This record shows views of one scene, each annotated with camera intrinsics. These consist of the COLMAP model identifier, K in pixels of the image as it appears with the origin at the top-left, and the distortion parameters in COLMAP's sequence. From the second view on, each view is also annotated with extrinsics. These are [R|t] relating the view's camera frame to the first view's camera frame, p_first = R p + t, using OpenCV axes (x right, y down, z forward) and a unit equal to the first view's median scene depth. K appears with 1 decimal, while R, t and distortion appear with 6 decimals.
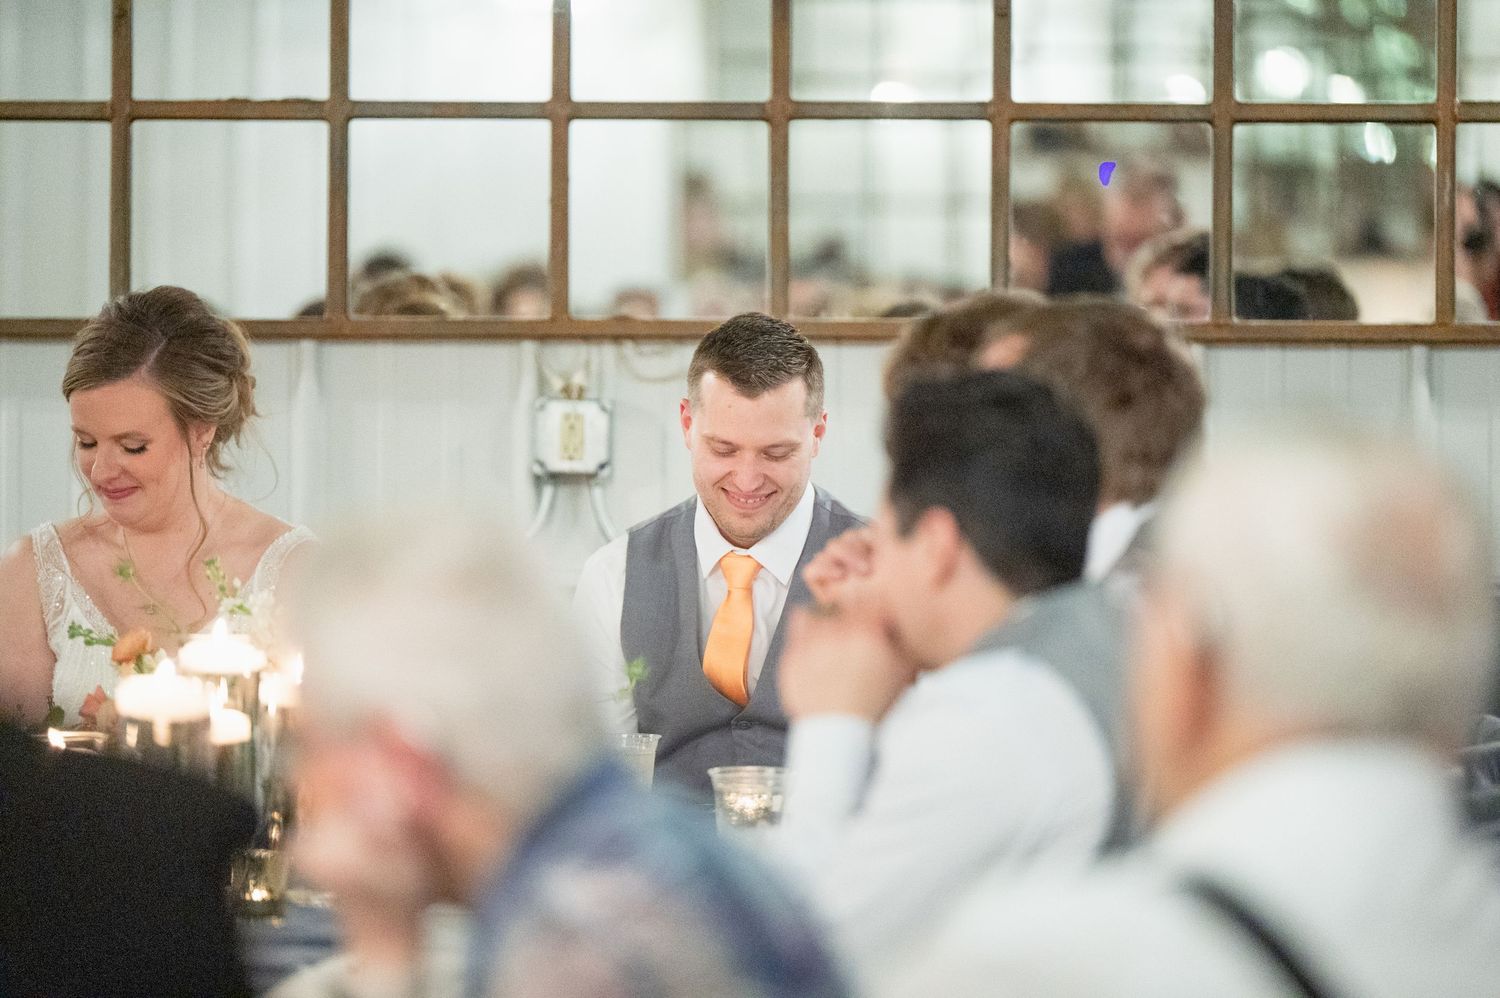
lens RADIAL K [[8592.2, 0, 750.0], [0, 8592.2, 499.0], [0, 0, 1]] dist [-0.070008, 8.233650]
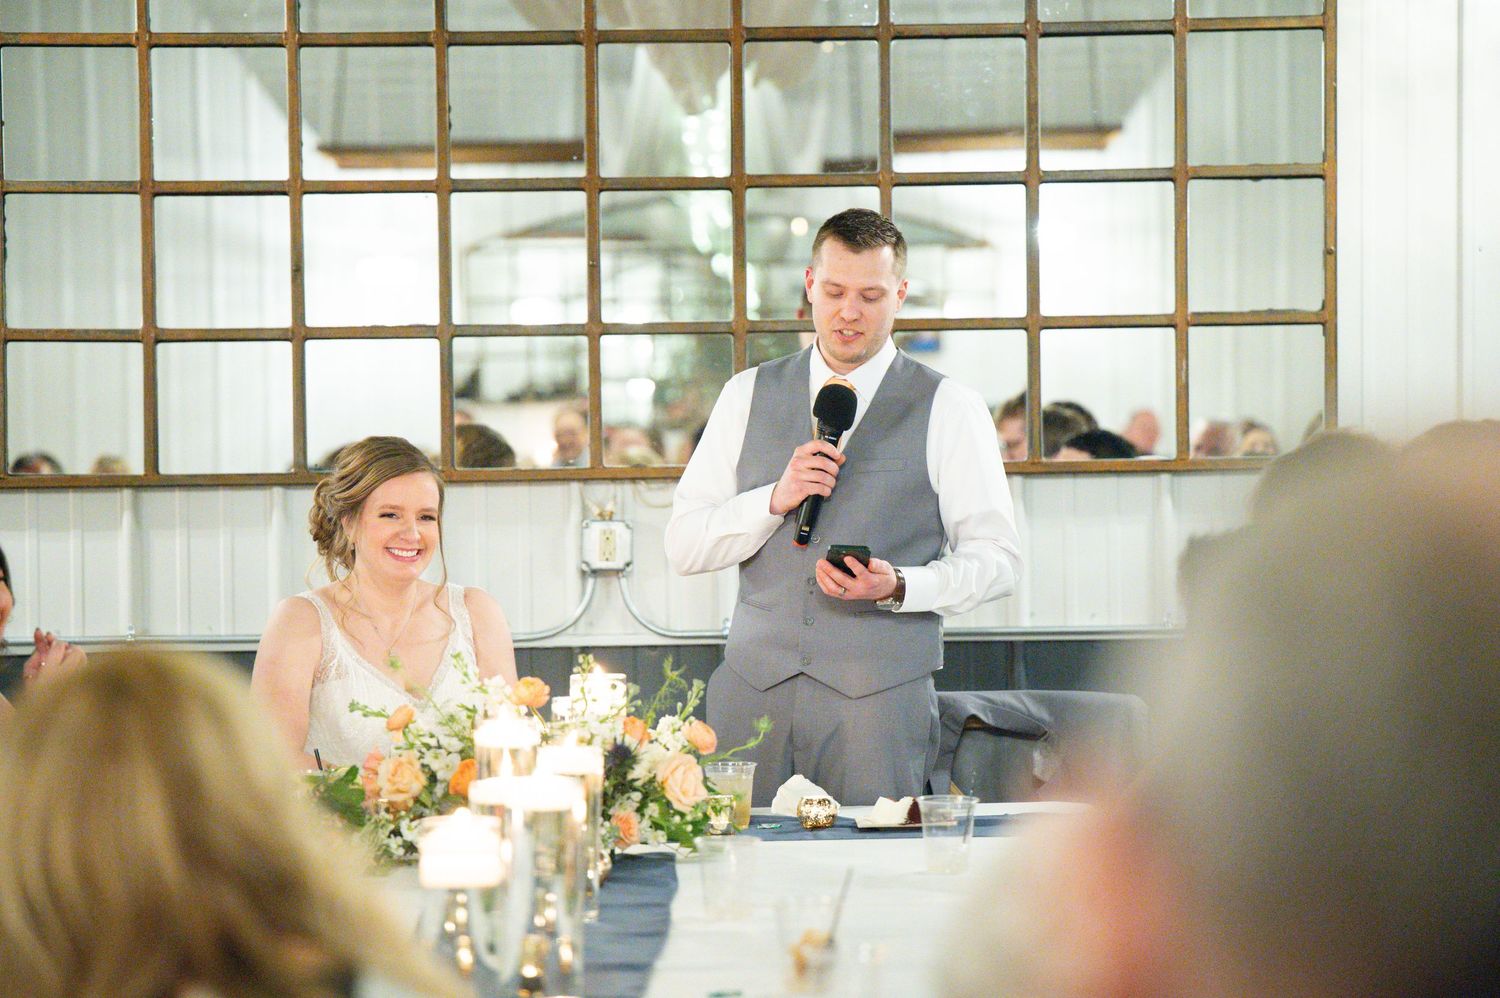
lens RADIAL K [[4379.4, 0, 751.1], [0, 4379.4, 460.8], [0, 0, 1]] dist [0.440408, -0.245696]
pose [[0.996182, -0.019952, 0.084996, -0.060649], [0.021260, 0.999669, -0.014509, -0.010394], [-0.084678, 0.016260, 0.996276, 0.231812]]
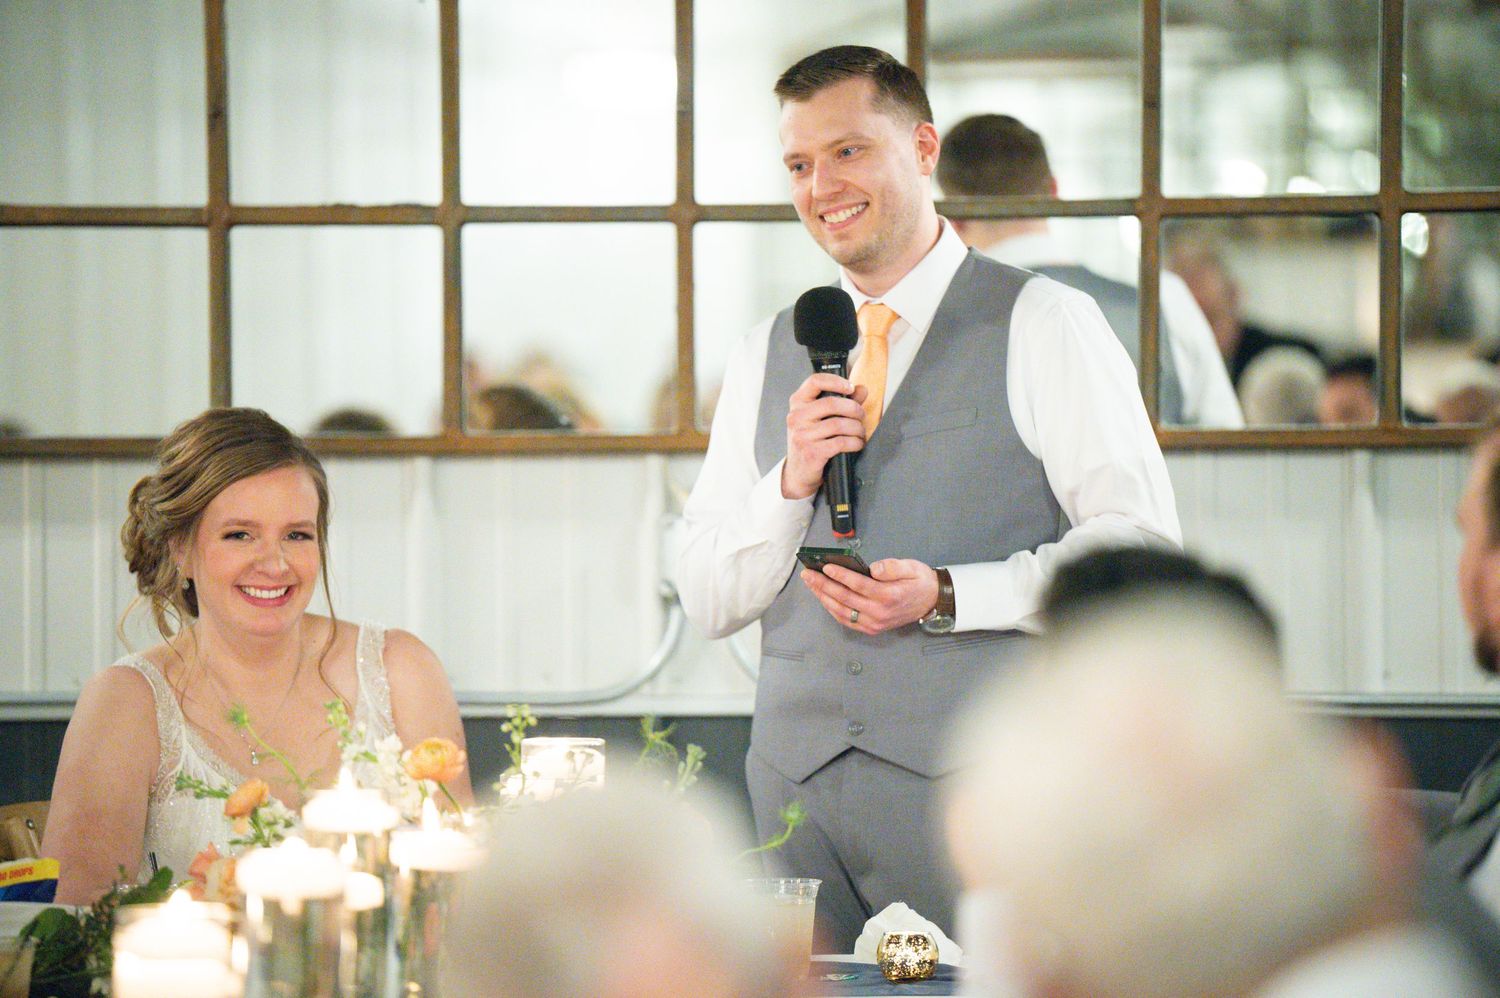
lens RADIAL K [[8298.6, 0, 750.0], [0, 8298.6, 499.0], [0, 0, 1]] dist [2.676784, -7.619880]
pose [[0.999910, -0.011800, -0.006329, -0.009428], [0.011742, 0.999889, -0.009223, -0.004967], [0.006437, 0.009147, 0.999937, 0.077006]]
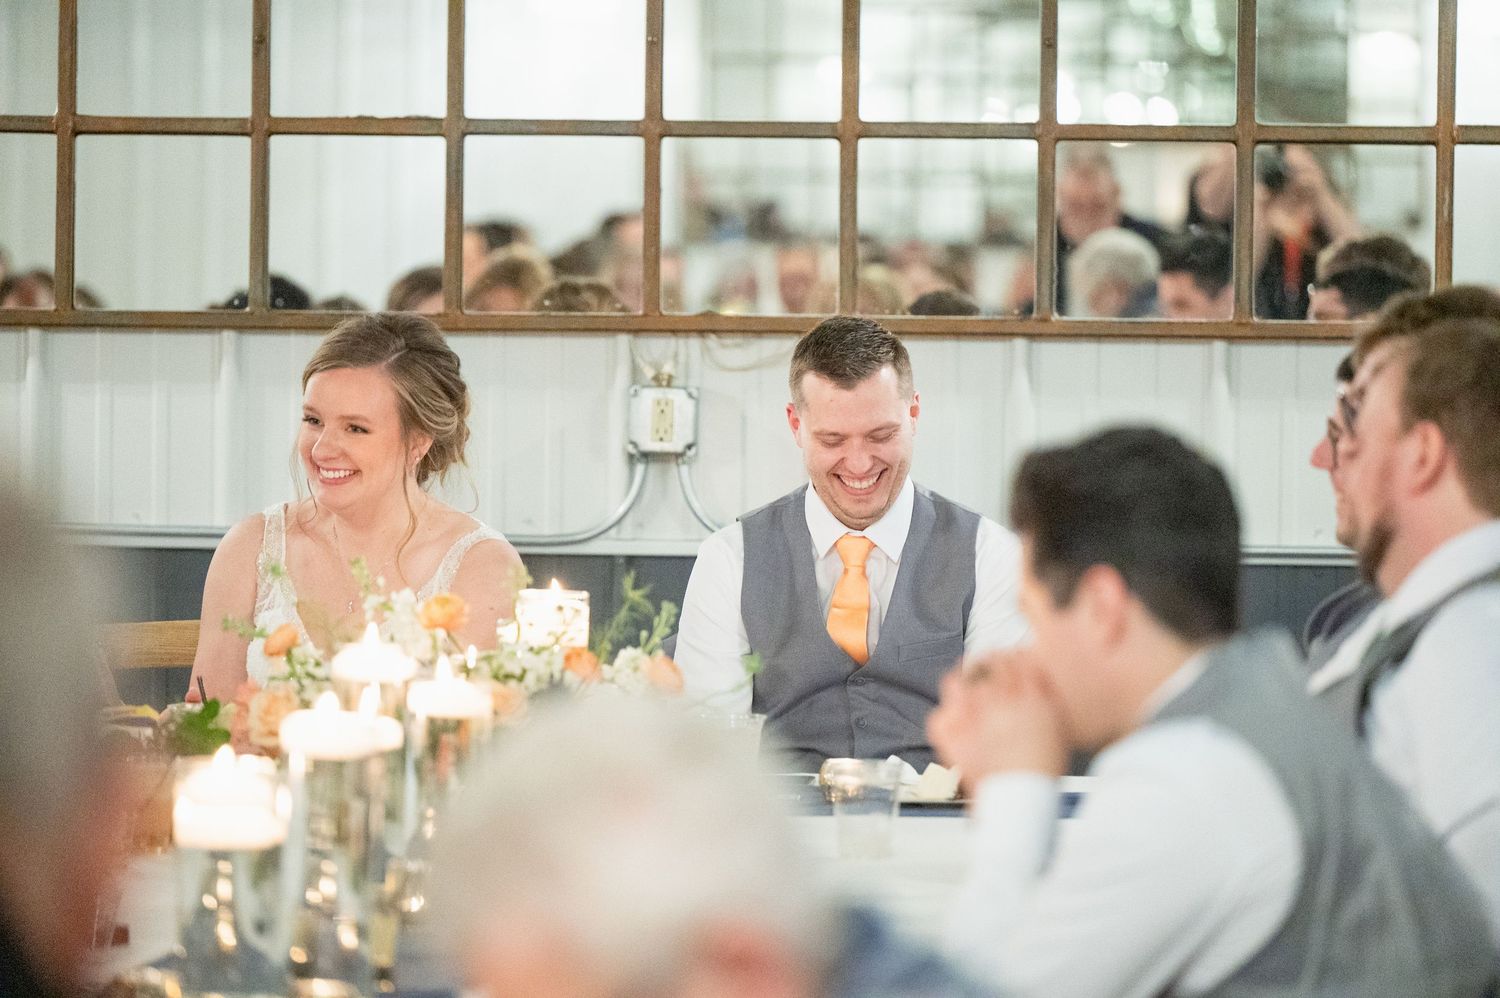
lens RADIAL K [[6501.1, 0, 750.0], [0, 6501.1, 499.0], [0, 0, 1]] dist [-0.001888, -1.694733]
pose [[0.999945, 0.004775, 0.009349, -0.017159], [-0.004947, 0.999816, 0.018515, -0.012730], [-0.009259, -0.018560, 0.999785, 0.152376]]
